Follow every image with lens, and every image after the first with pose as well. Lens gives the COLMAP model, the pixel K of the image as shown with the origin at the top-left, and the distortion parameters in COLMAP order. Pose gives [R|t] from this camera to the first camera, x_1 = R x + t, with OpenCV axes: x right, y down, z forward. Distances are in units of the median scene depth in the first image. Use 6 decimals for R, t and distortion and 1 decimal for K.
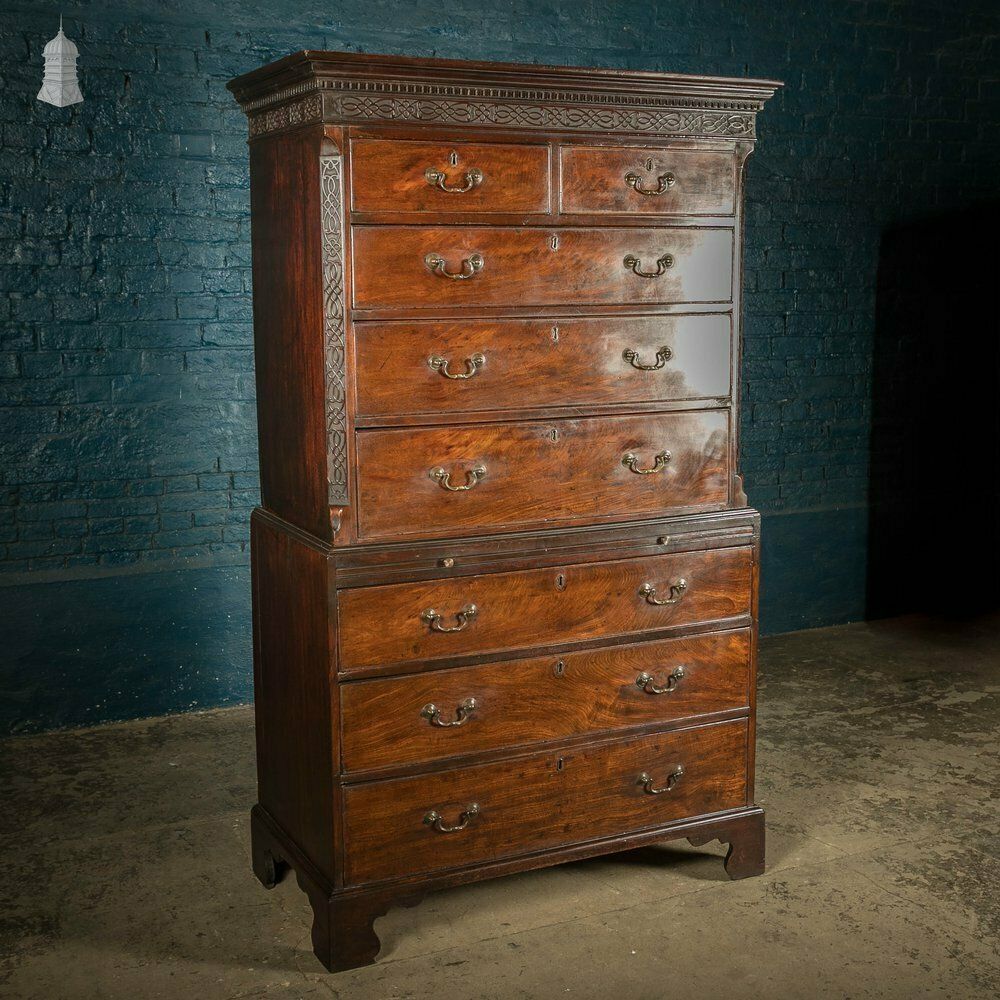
lens RADIAL K [[1370.9, 0, 500.0], [0, 1370.9, 500.0], [0, 0, 1]] dist [-0.020365, -0.024205]
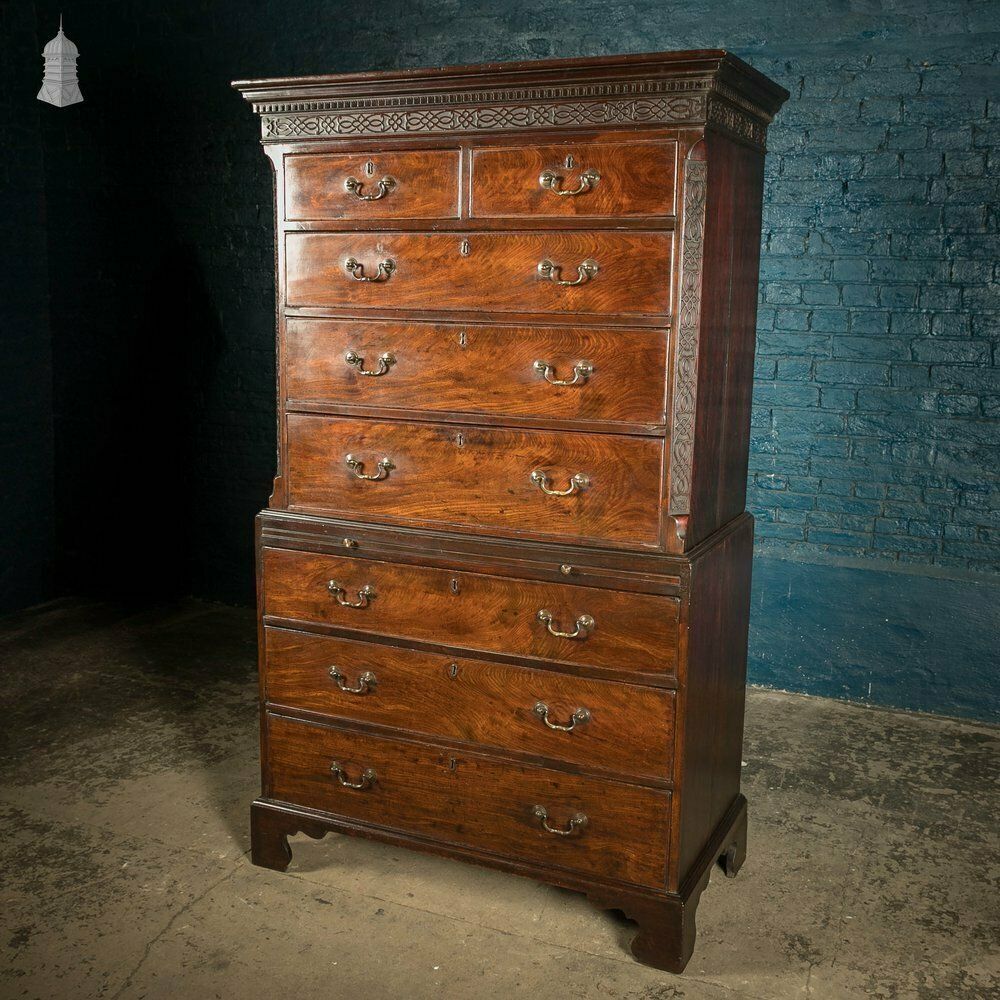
lens RADIAL K [[1222.6, 0, 500.0], [0, 1222.6, 500.0], [0, 0, 1]] dist [-0.006045, -0.005925]
pose [[0.640434, 0.160123, -0.751136, 0.754857], [-0.137567, 0.986124, 0.092924, -0.093716], [0.755592, 0.043820, 0.653575, 0.450722]]
